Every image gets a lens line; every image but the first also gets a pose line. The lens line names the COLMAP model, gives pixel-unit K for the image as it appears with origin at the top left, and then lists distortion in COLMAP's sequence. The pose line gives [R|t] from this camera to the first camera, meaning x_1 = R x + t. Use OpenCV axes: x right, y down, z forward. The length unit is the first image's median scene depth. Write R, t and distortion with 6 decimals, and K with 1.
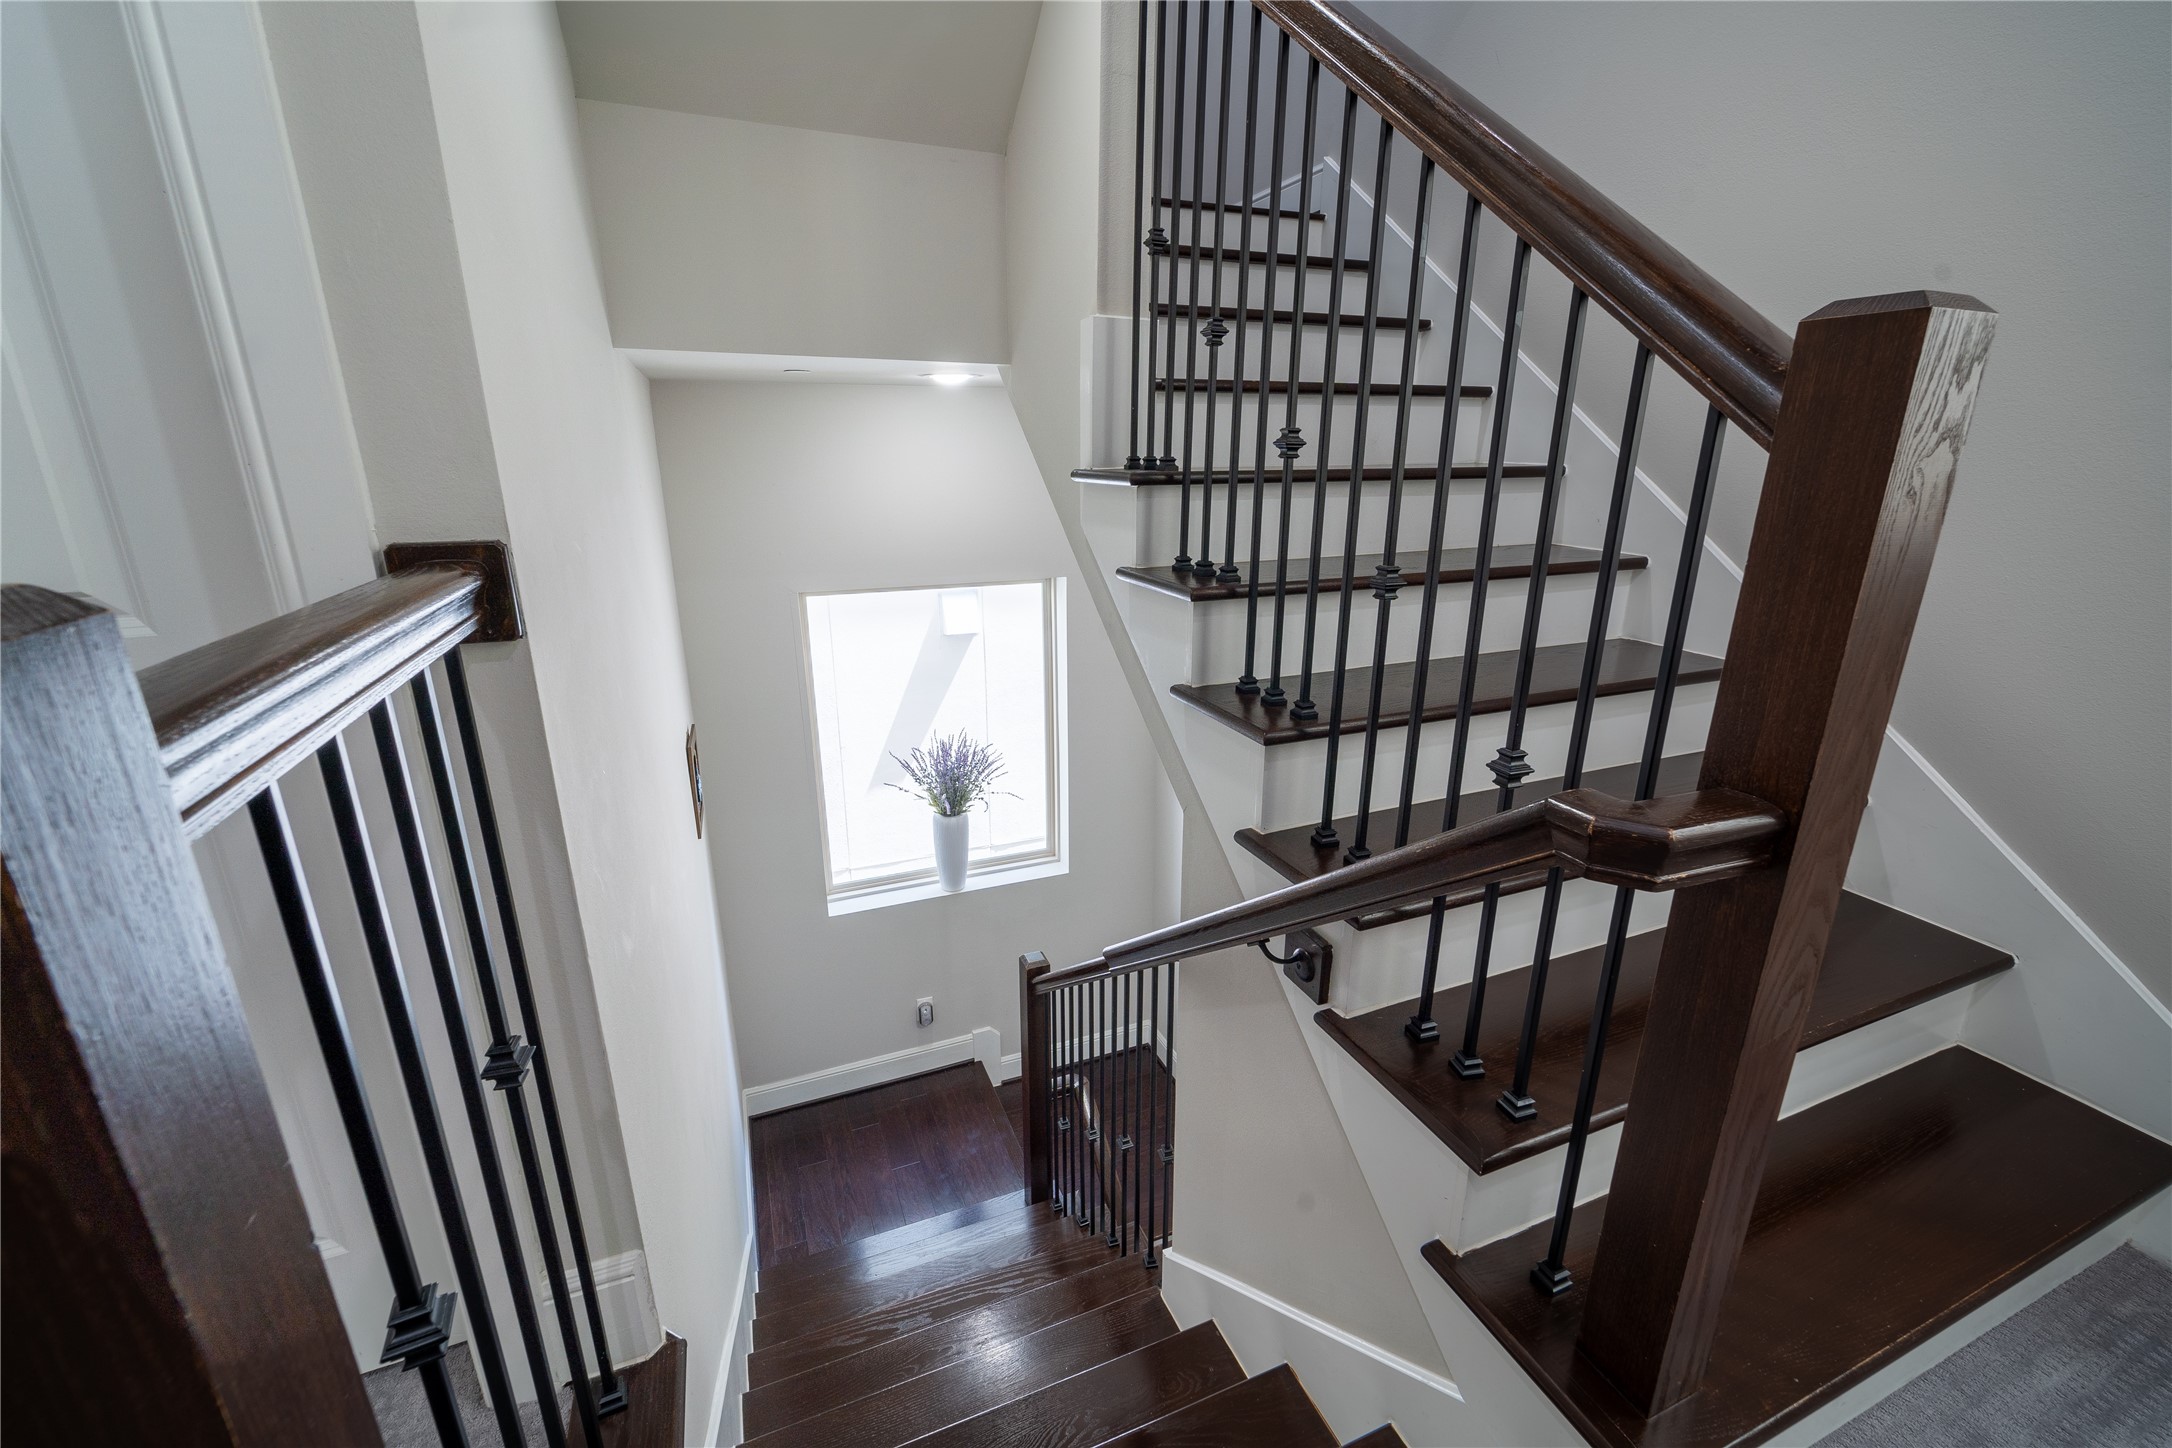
lens RADIAL K [[885.3, 0, 1094.2], [0, 885.3, 711.5], [0, 0, 1]] dist [0.005322, -0.001515]
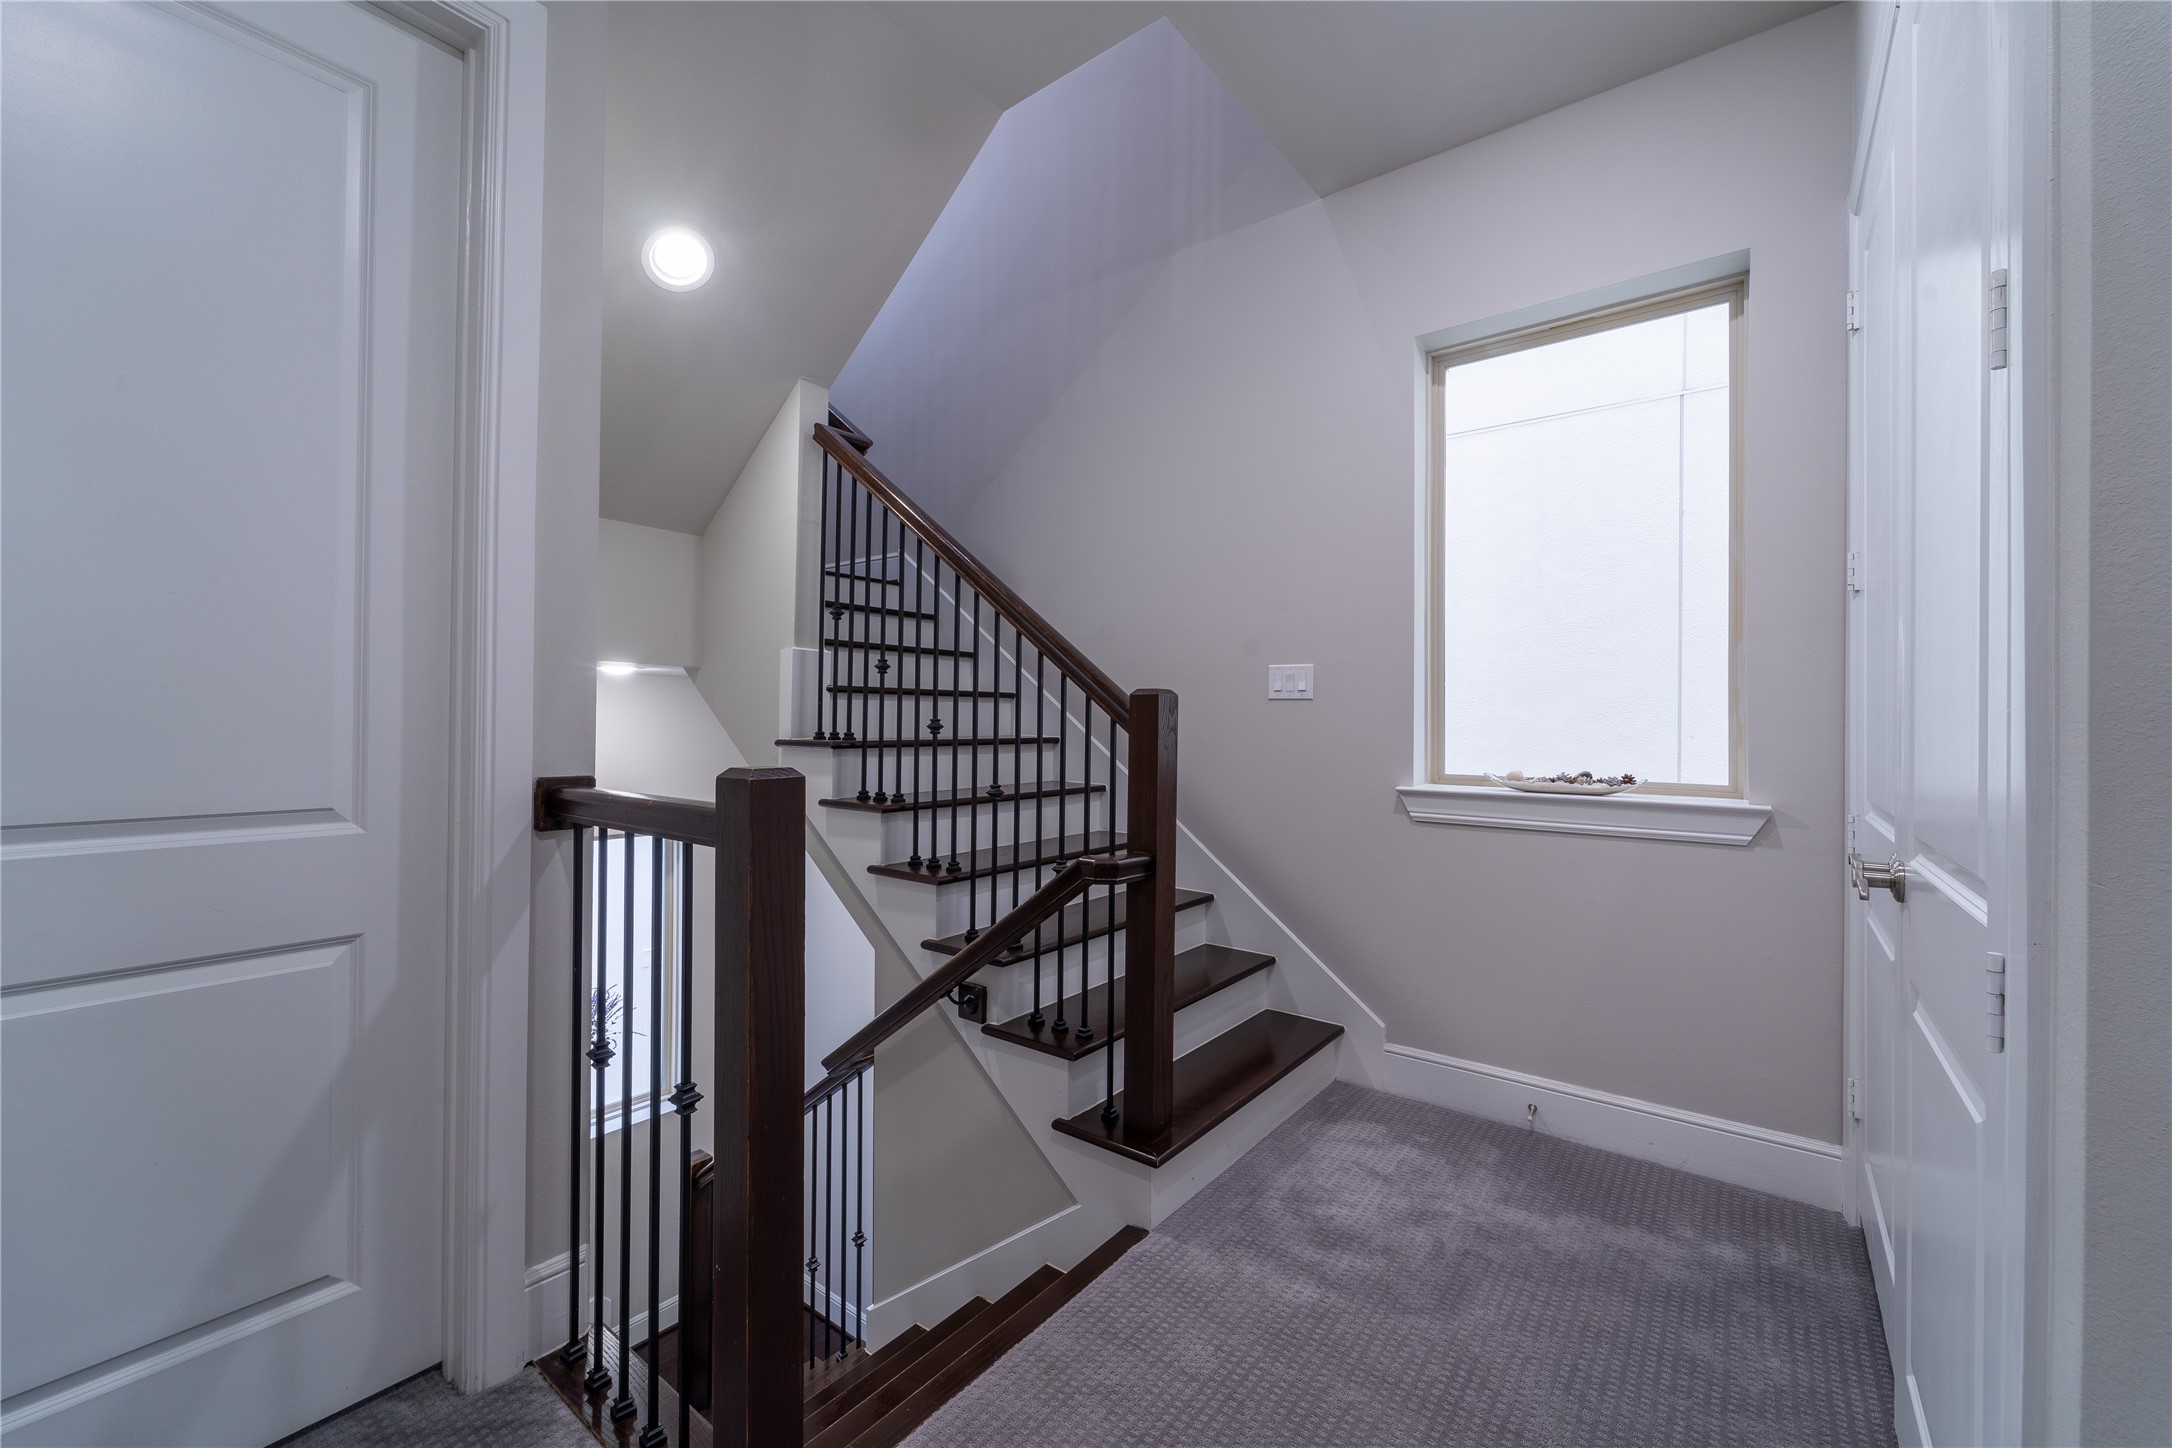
lens RADIAL K [[885.3, 0, 1088.7], [0, 885.3, 712.6], [0, 0, 1]] dist [0.005322, -0.001515]
pose [[0.868211, 0.017369, 0.495892, -0.431638], [0.129901, 0.956576, -0.260937, 0.205369], [-0.478890, 0.290965, 0.828253, -0.732146]]
